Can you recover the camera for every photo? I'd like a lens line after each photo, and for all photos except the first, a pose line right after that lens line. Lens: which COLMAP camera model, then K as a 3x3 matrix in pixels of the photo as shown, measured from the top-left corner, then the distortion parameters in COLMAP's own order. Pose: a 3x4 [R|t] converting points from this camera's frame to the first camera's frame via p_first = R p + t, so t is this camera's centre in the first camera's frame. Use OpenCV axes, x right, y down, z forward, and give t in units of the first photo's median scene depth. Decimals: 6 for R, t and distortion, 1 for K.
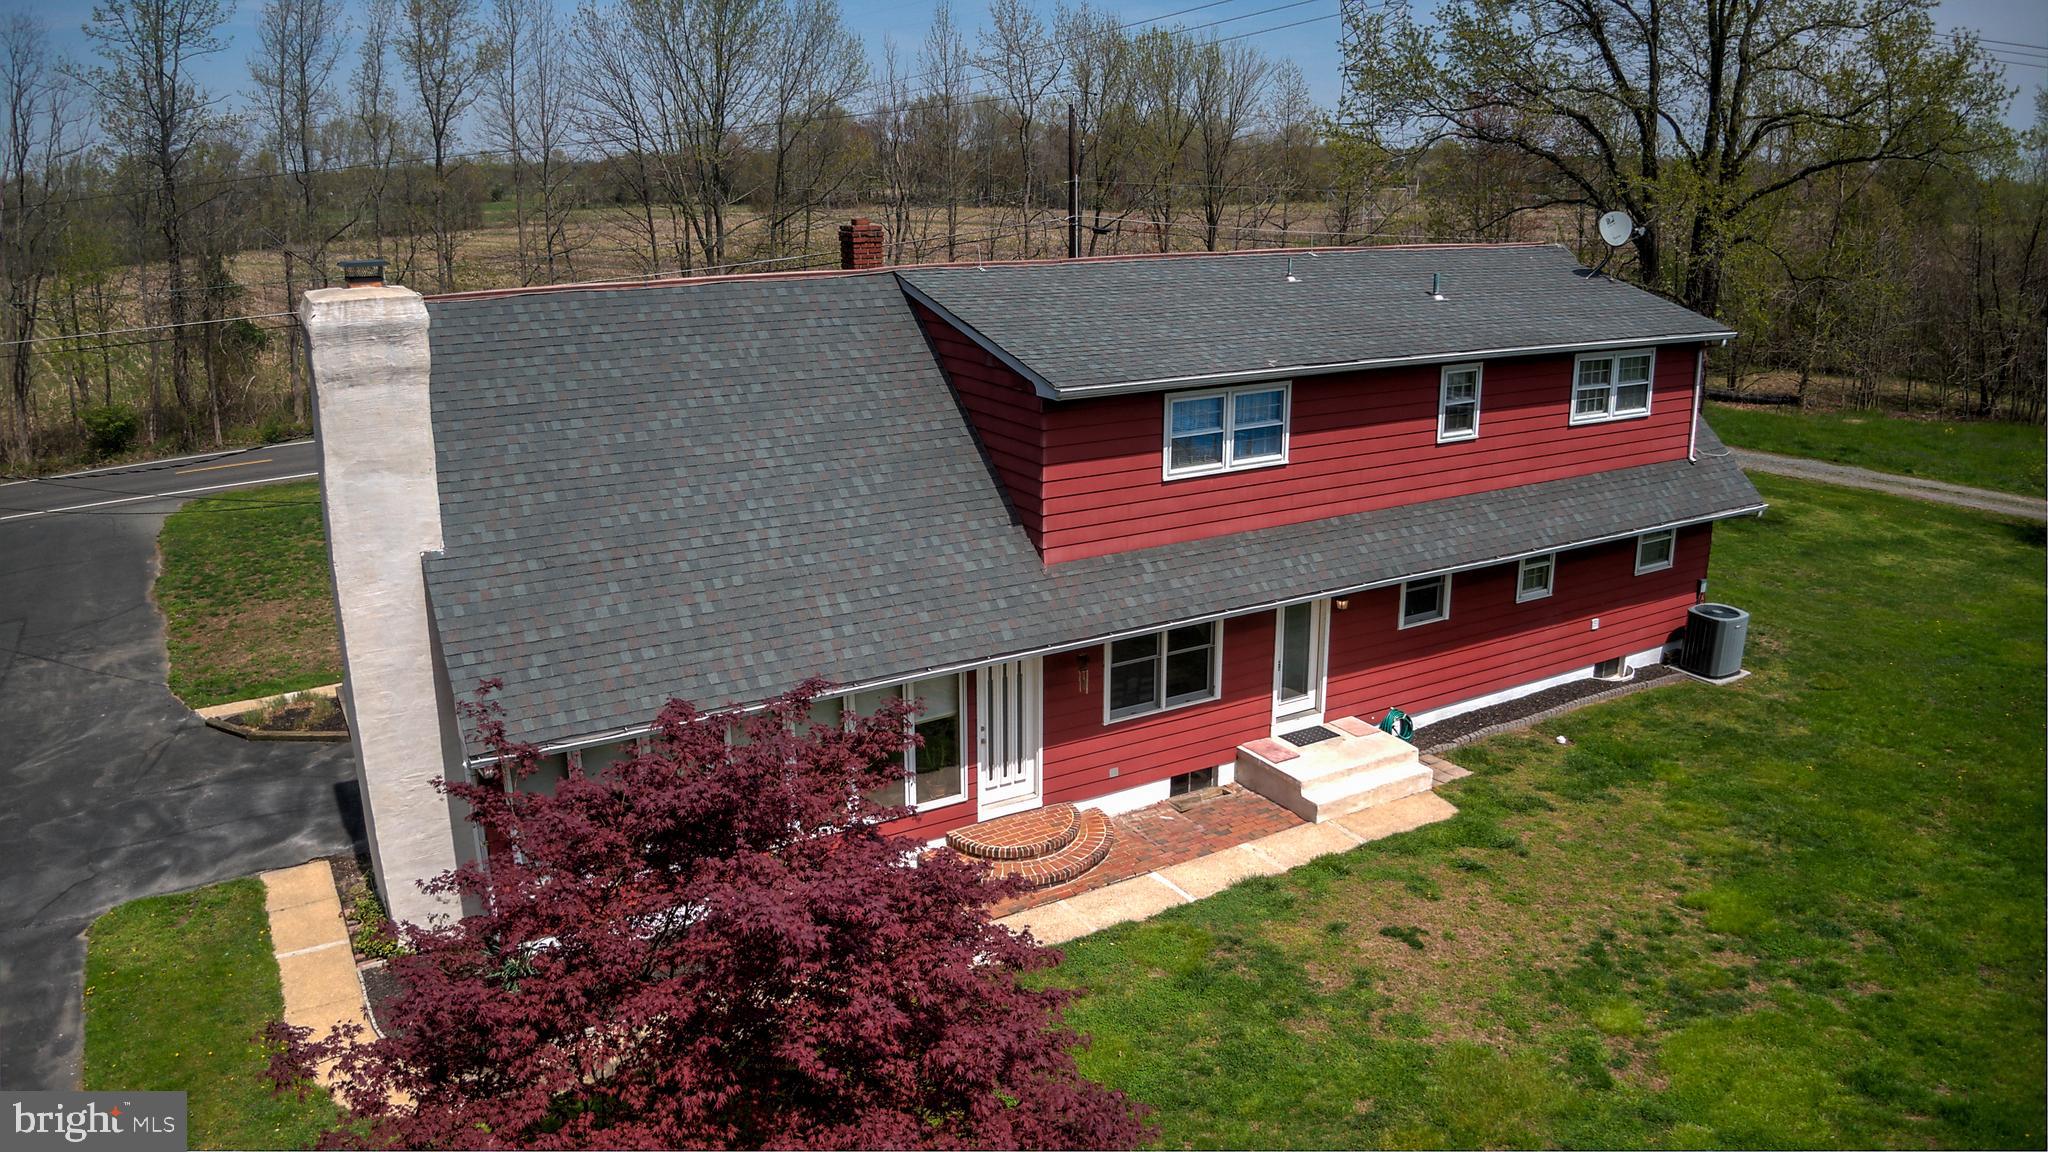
lens RADIAL K [[1463.4, 0, 1020.1], [0, 1463.4, 575.7], [0, 0, 1]] dist [-0.159617, -0.006110]
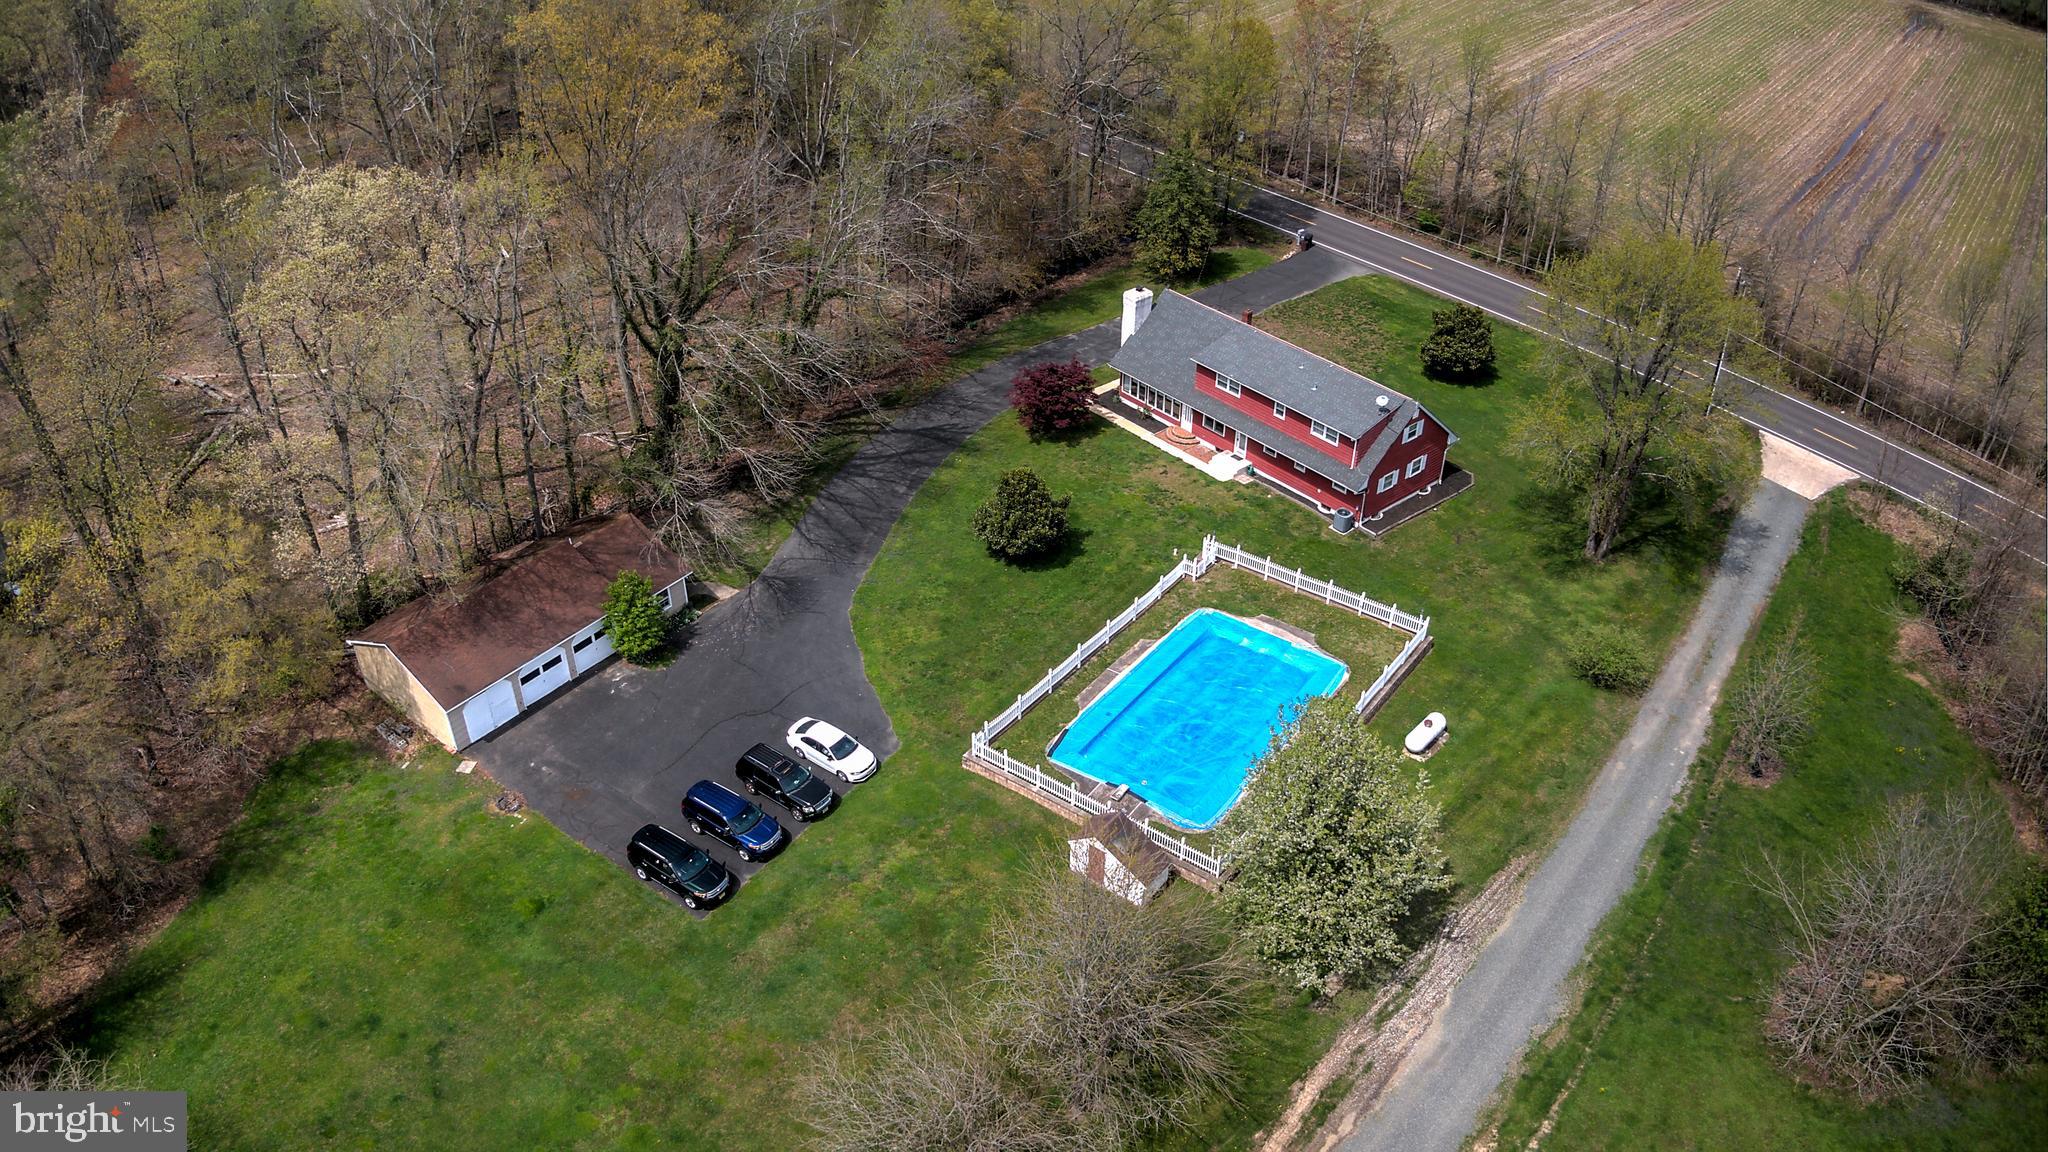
lens RADIAL K [[1463.4, 0, 1026.9], [0, 1463.4, 575.4], [0, 0, 1]] dist [-0.159617, -0.006110]
pose [[0.166136, 0.564496, -0.808544, 4.100384], [-0.274069, 0.814066, 0.512037, -1.788552], [0.947251, 0.136530, 0.289957, -0.893045]]
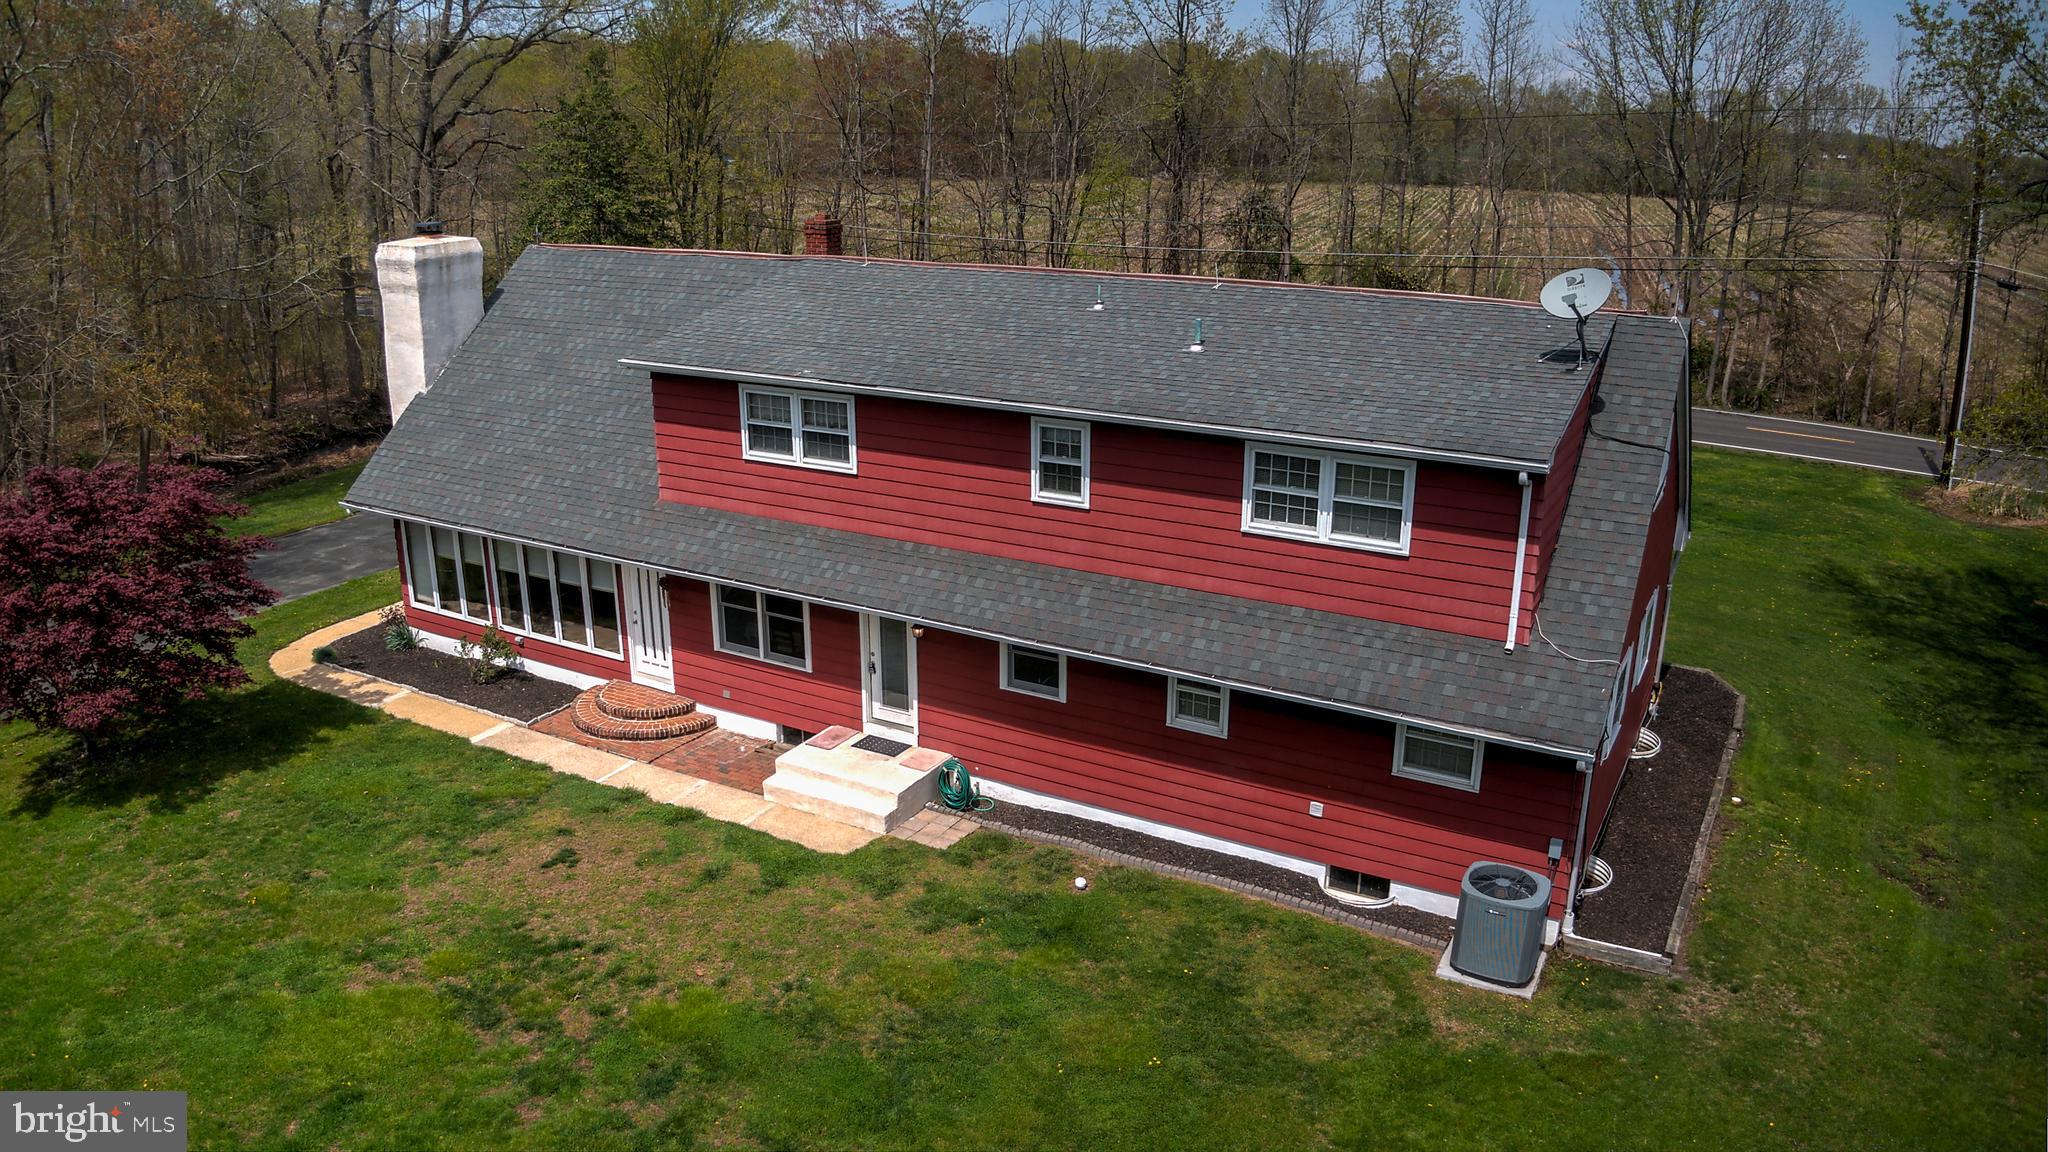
lens RADIAL K [[1463.4, 0, 1032.9], [0, 1463.4, 579.6], [0, 0, 1]] dist [-0.159617, -0.006110]
pose [[0.504290, 0.271902, -0.819610, 1.118341], [-0.245405, 0.955126, 0.165866, -0.208457], [0.827930, 0.117492, 0.548386, 0.540224]]
